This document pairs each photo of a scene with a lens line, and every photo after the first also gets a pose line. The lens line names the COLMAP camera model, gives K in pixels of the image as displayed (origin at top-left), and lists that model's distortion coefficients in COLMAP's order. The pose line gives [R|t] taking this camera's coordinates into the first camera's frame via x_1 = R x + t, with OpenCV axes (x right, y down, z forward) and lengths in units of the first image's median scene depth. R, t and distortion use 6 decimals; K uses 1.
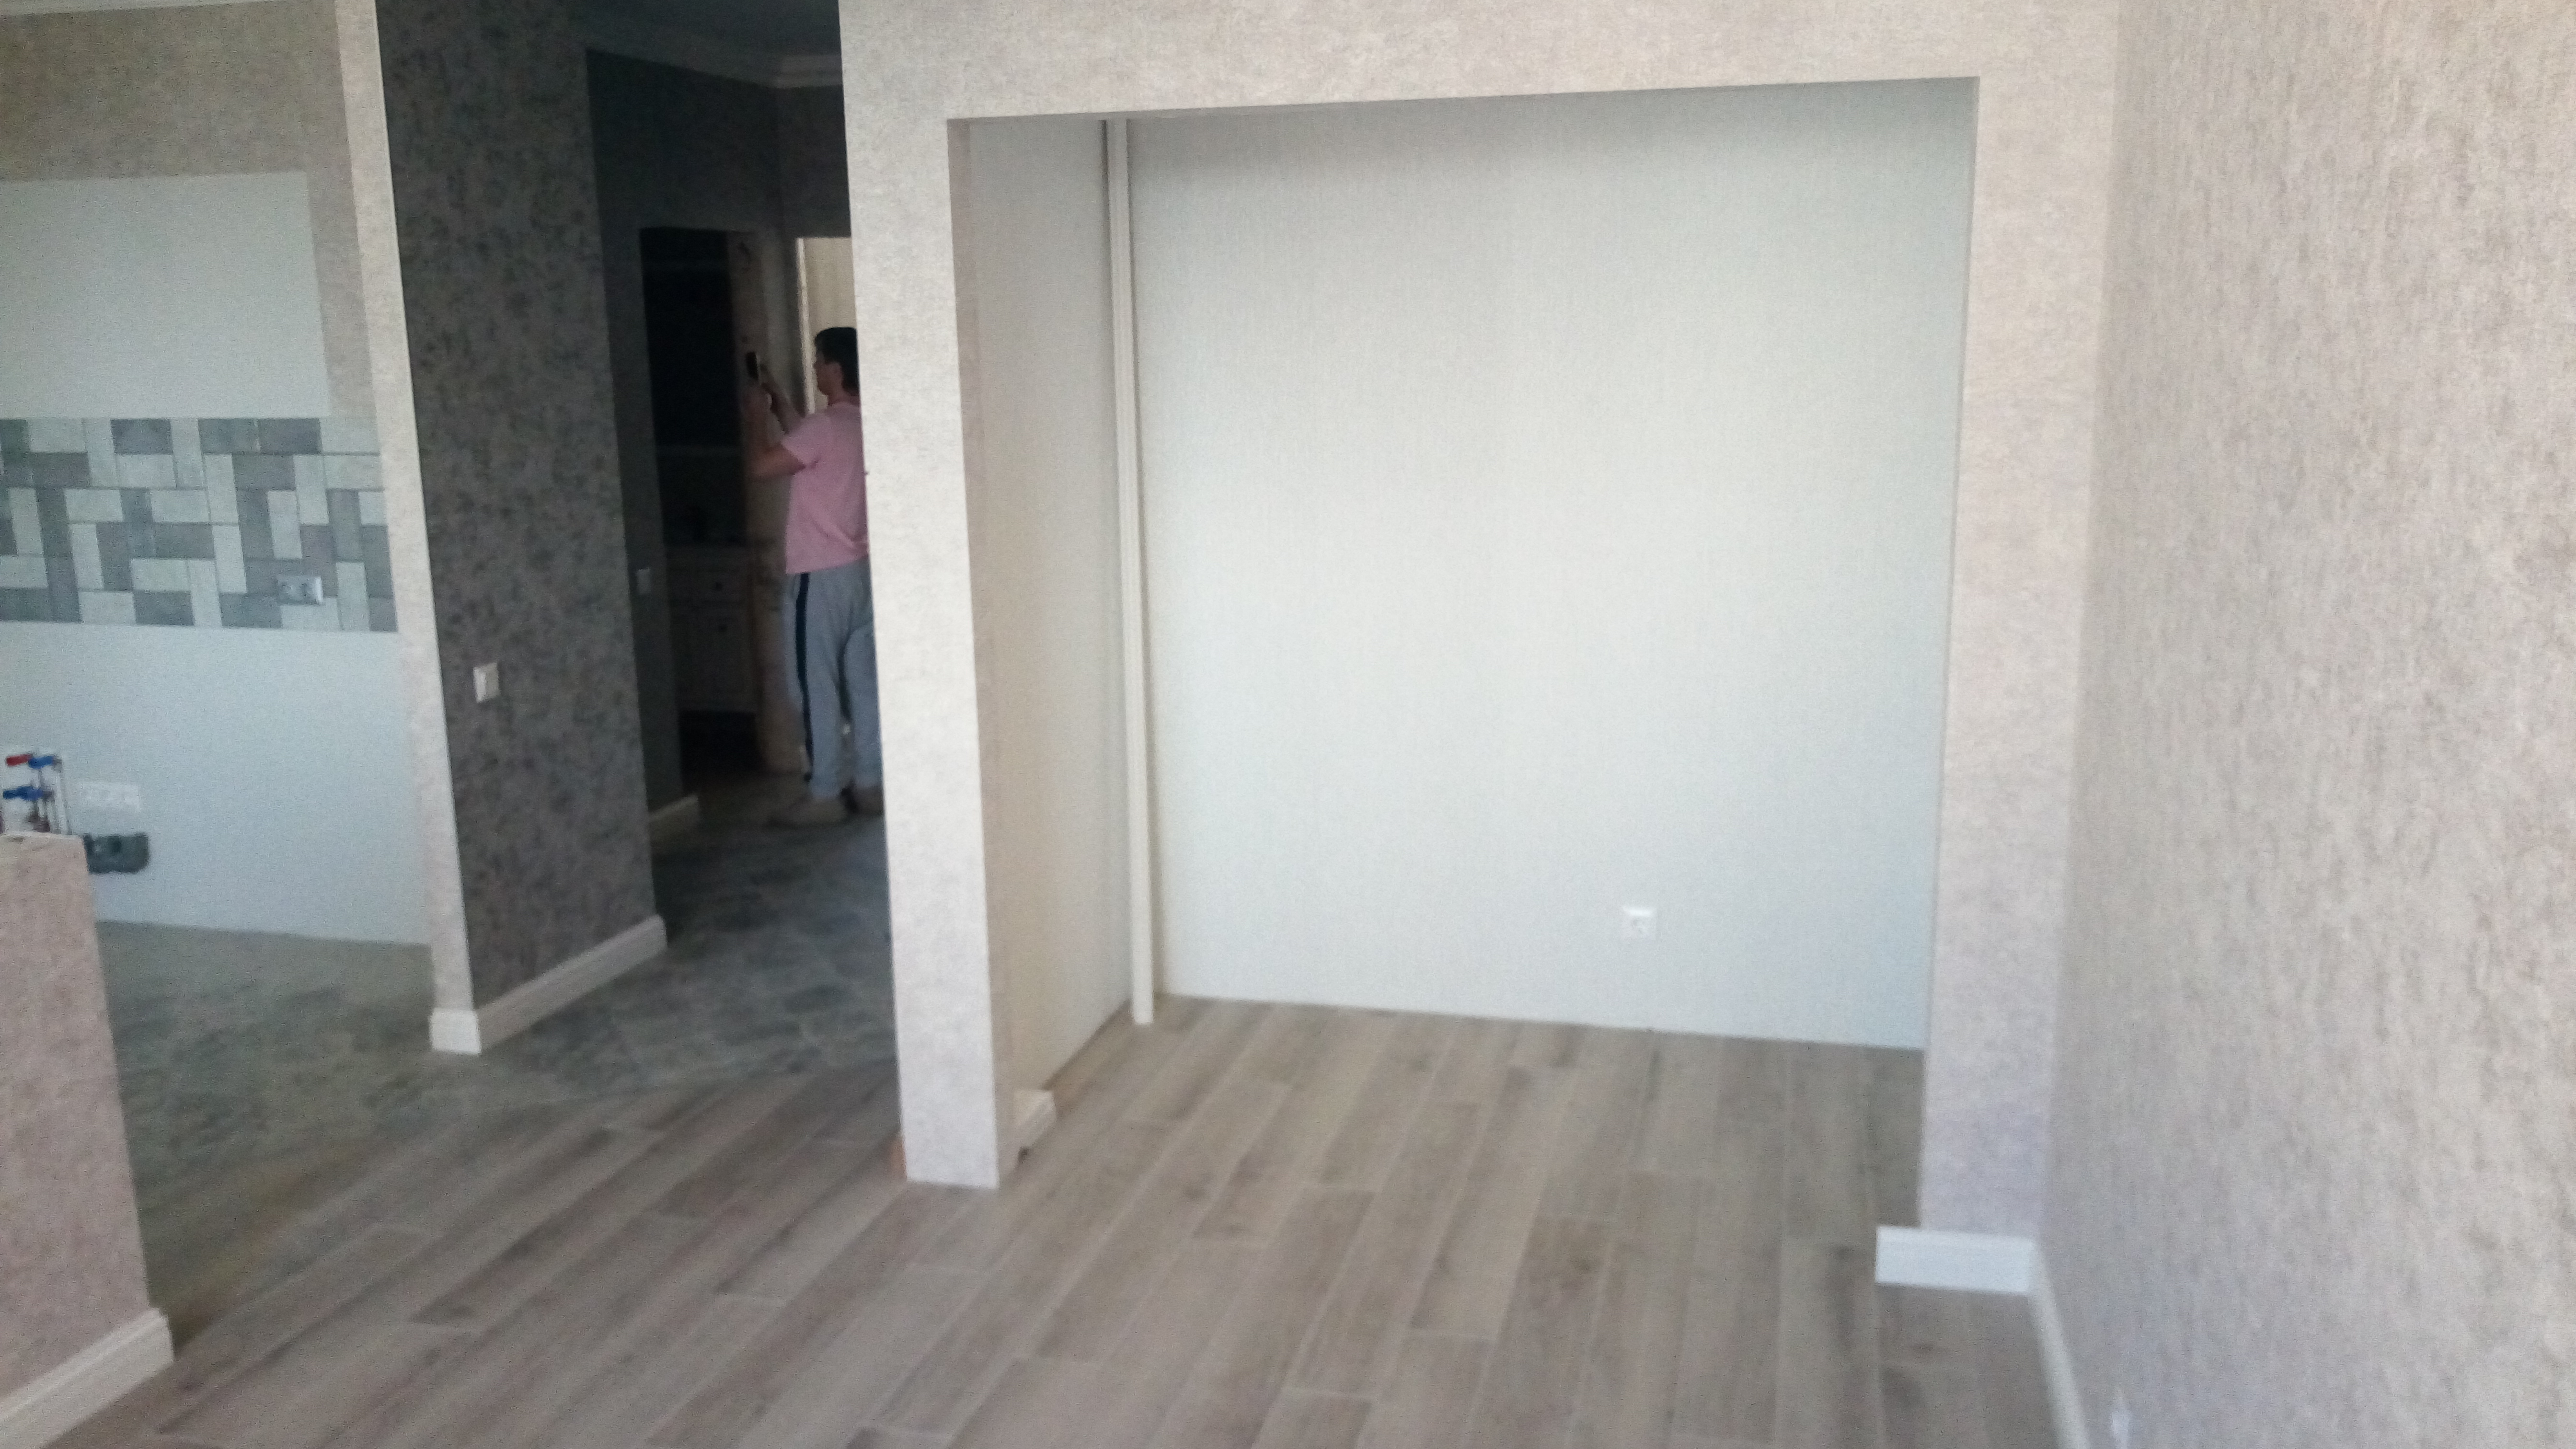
lens RADIAL K [[1973.3, 0, 1290.9], [0, 1973.3, 726.2], [0, 0, 1]] dist [0.041311, -0.091491]
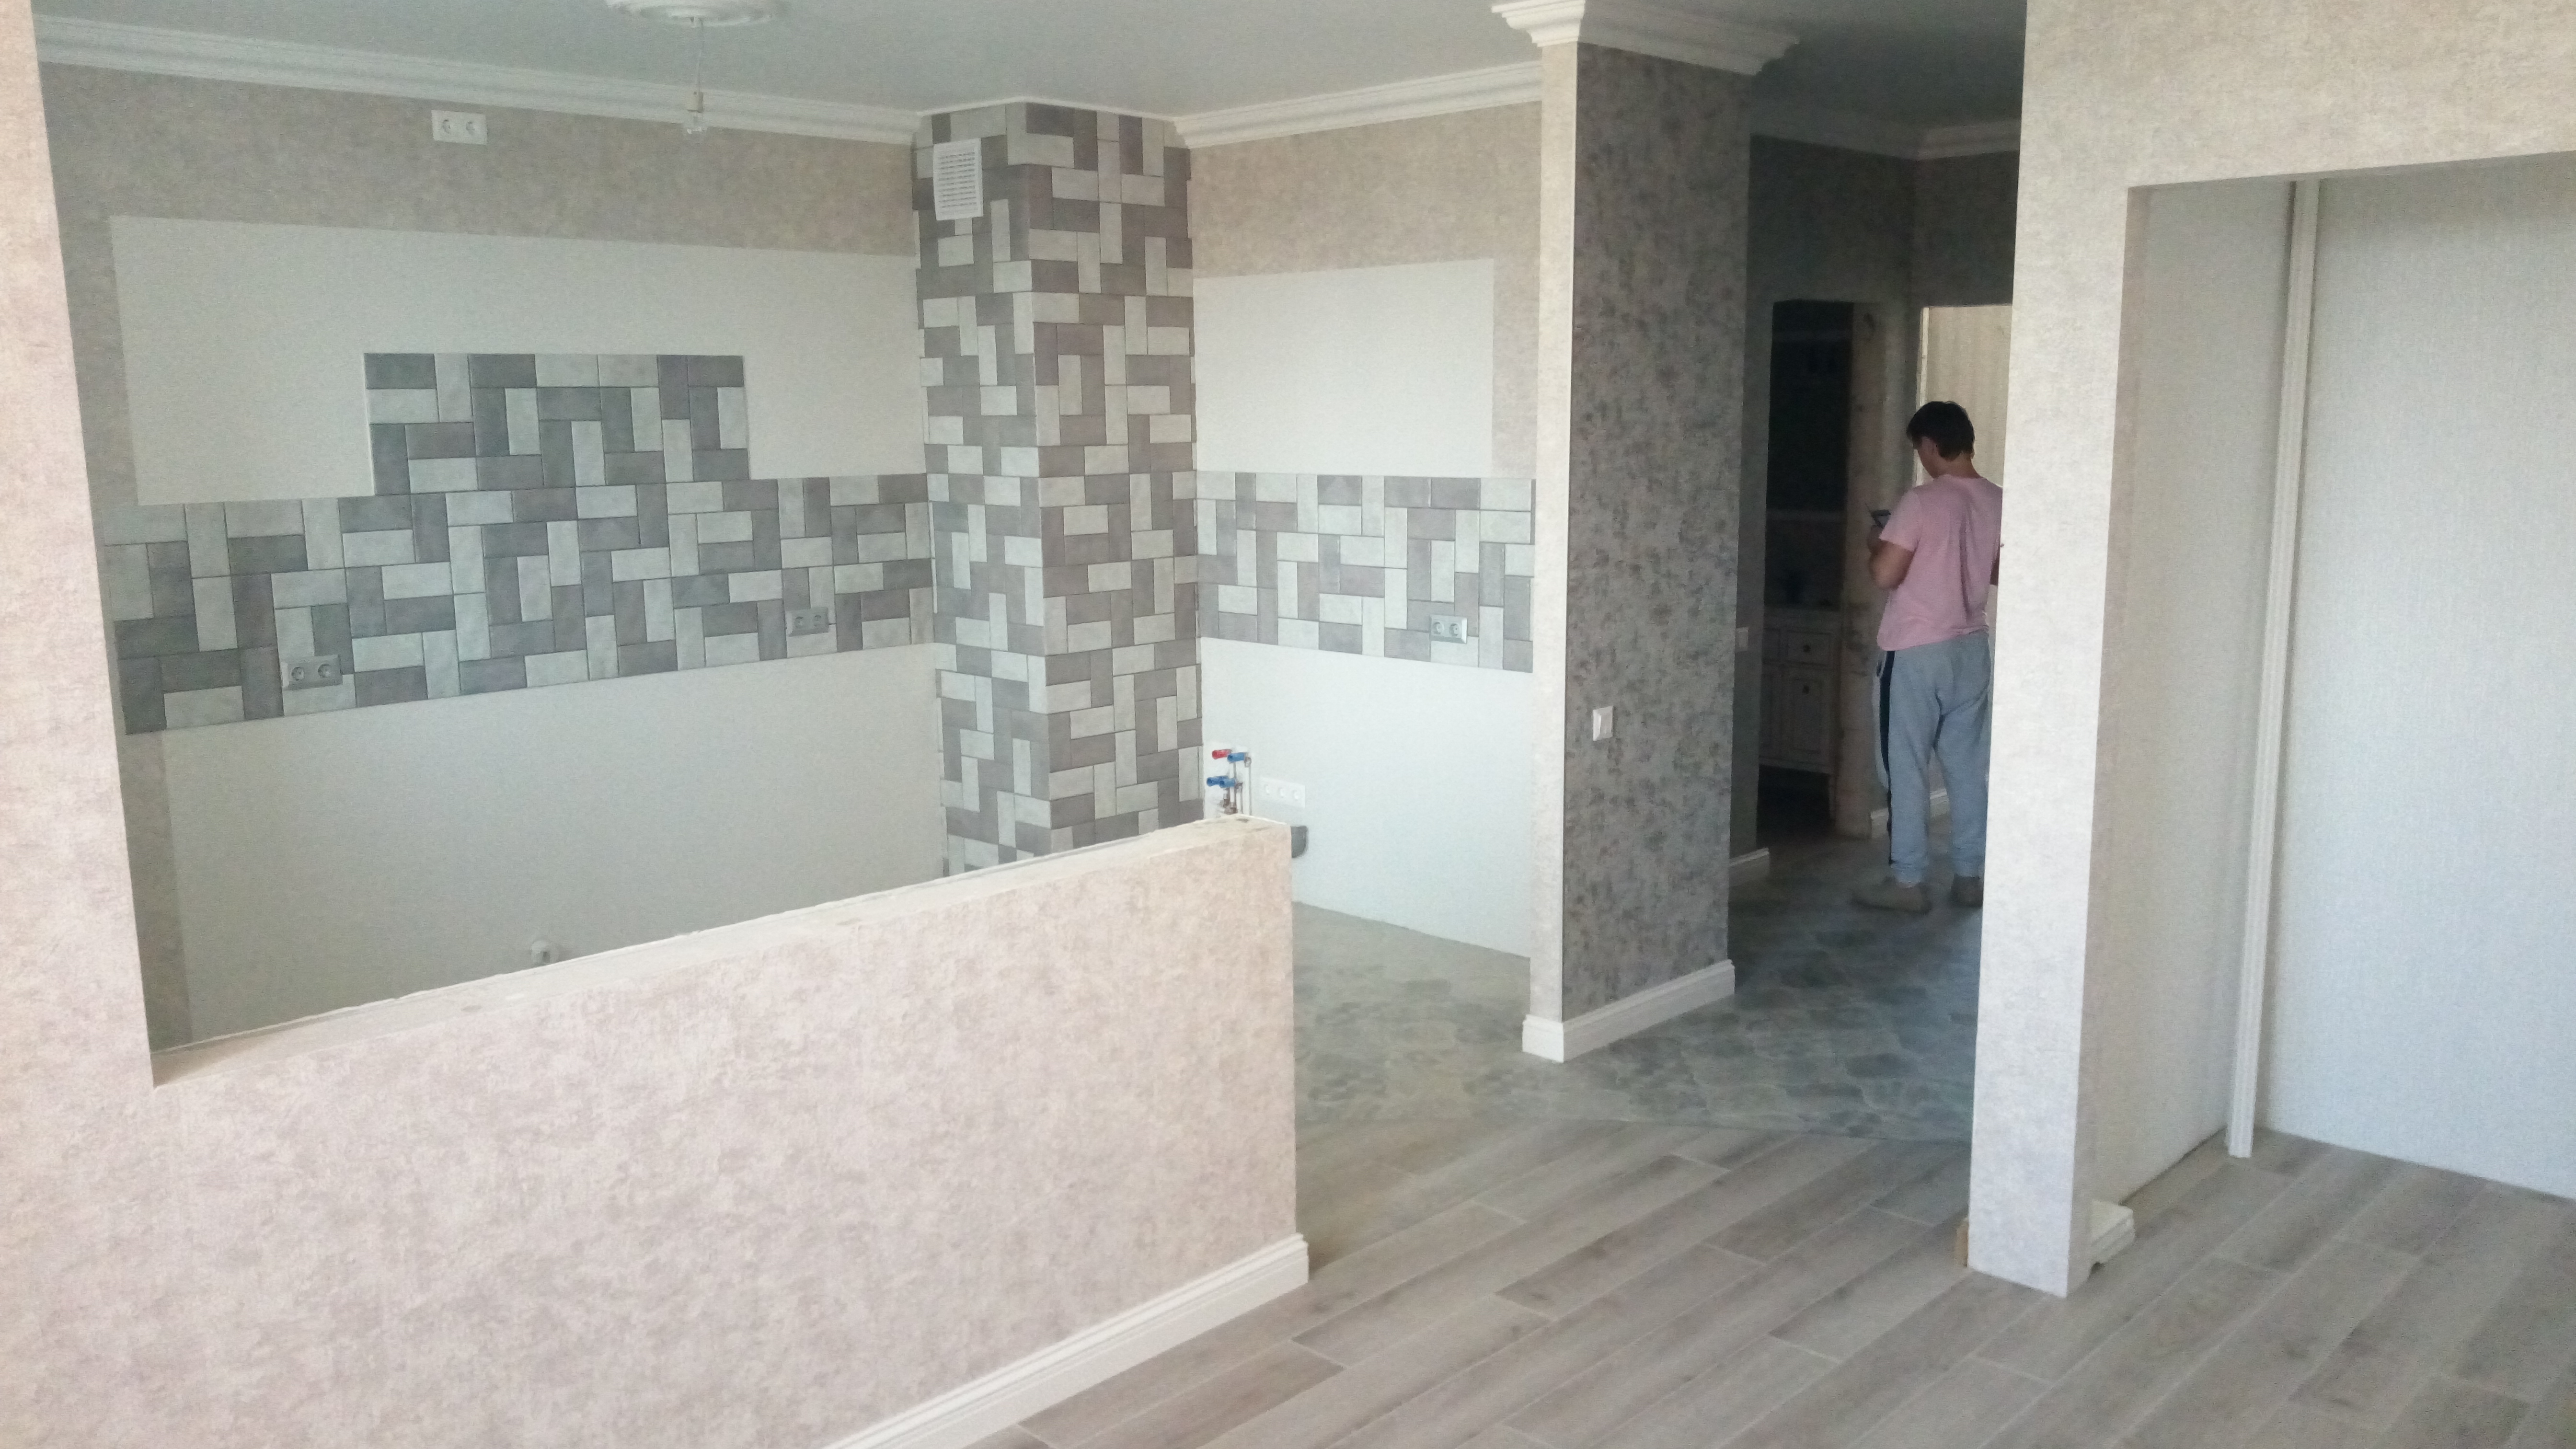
lens RADIAL K [[1968.3, 0, 1305.9], [0, 1968.3, 729.6], [0, 0, 1]] dist [0.067476, -0.129763]
pose [[0.868128, 0.087513, -0.488565, -0.018925], [-0.102311, 0.994746, -0.003614, 0.001924], [0.485681, 0.053123, 0.872520, -0.021723]]
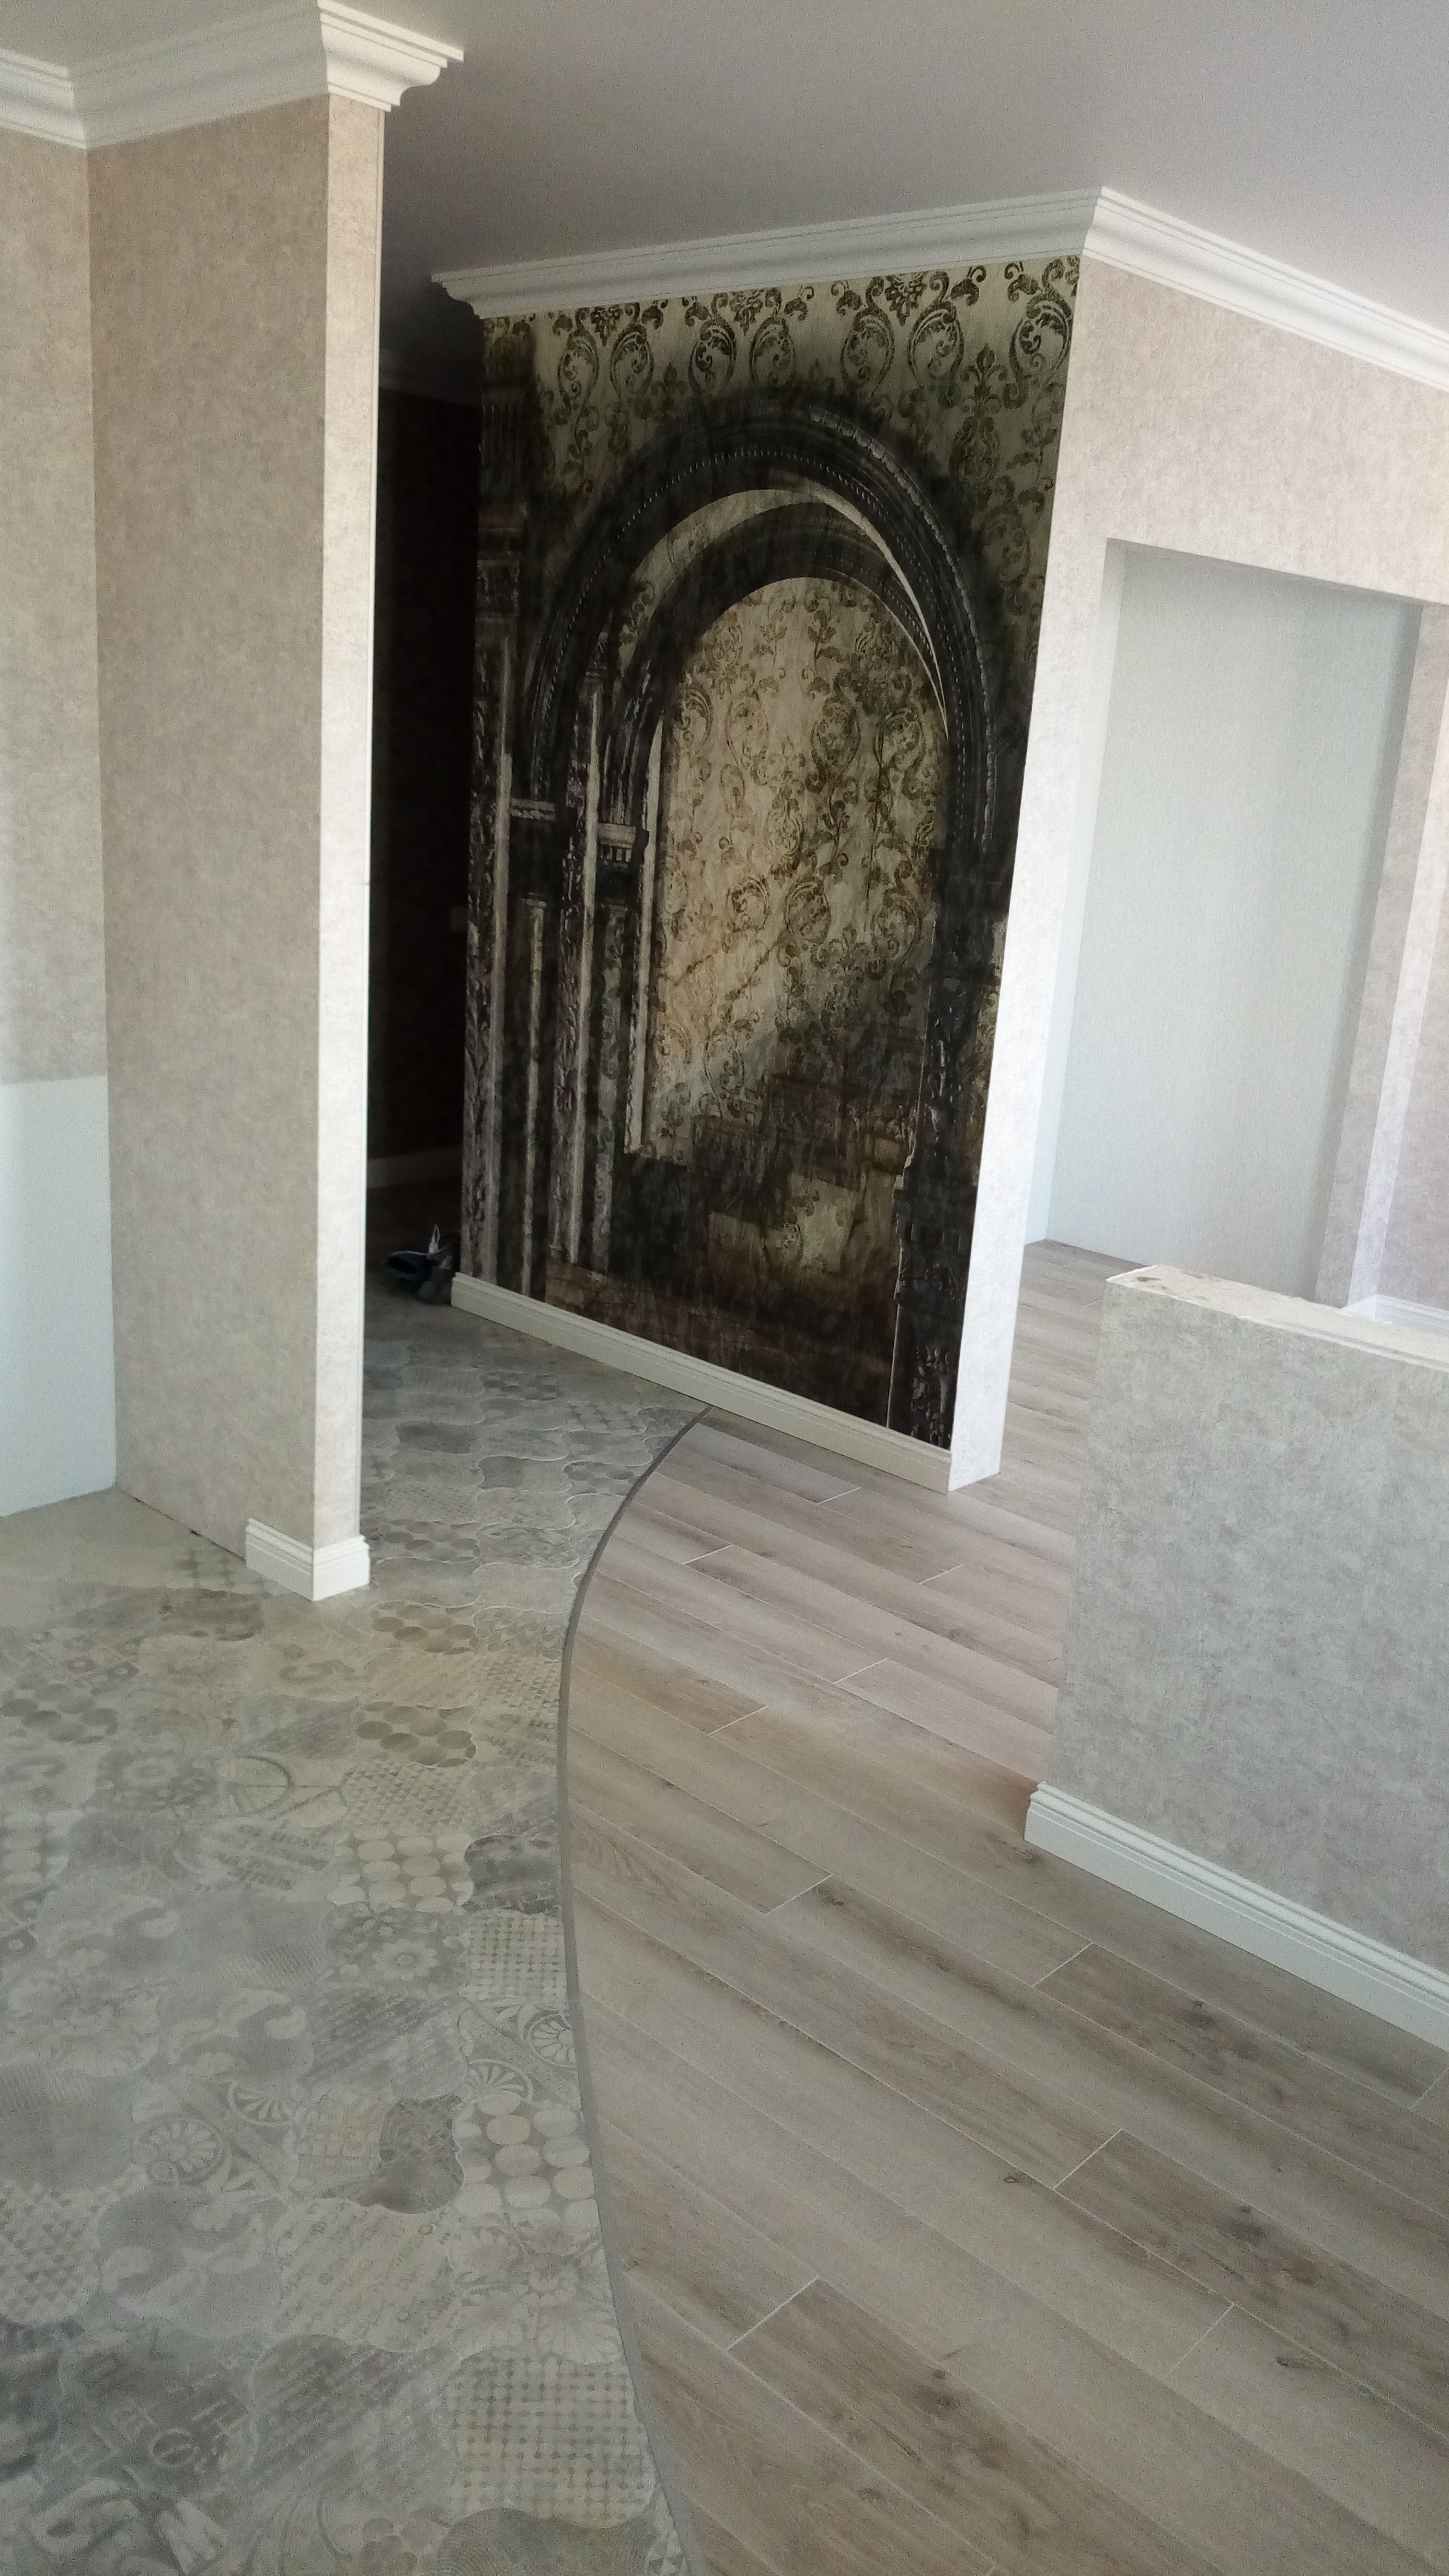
lens RADIAL K [[1973.3, 0, 724.5], [0, 1973.3, 1288.0], [0, 0, 1]] dist [0.041311, -0.091491]
pose [[0.476255, -0.202037, 0.855782, -1.005539], [0.106769, 0.979331, 0.171787, -0.076876], [-0.872801, 0.009557, 0.487982, 0.475464]]
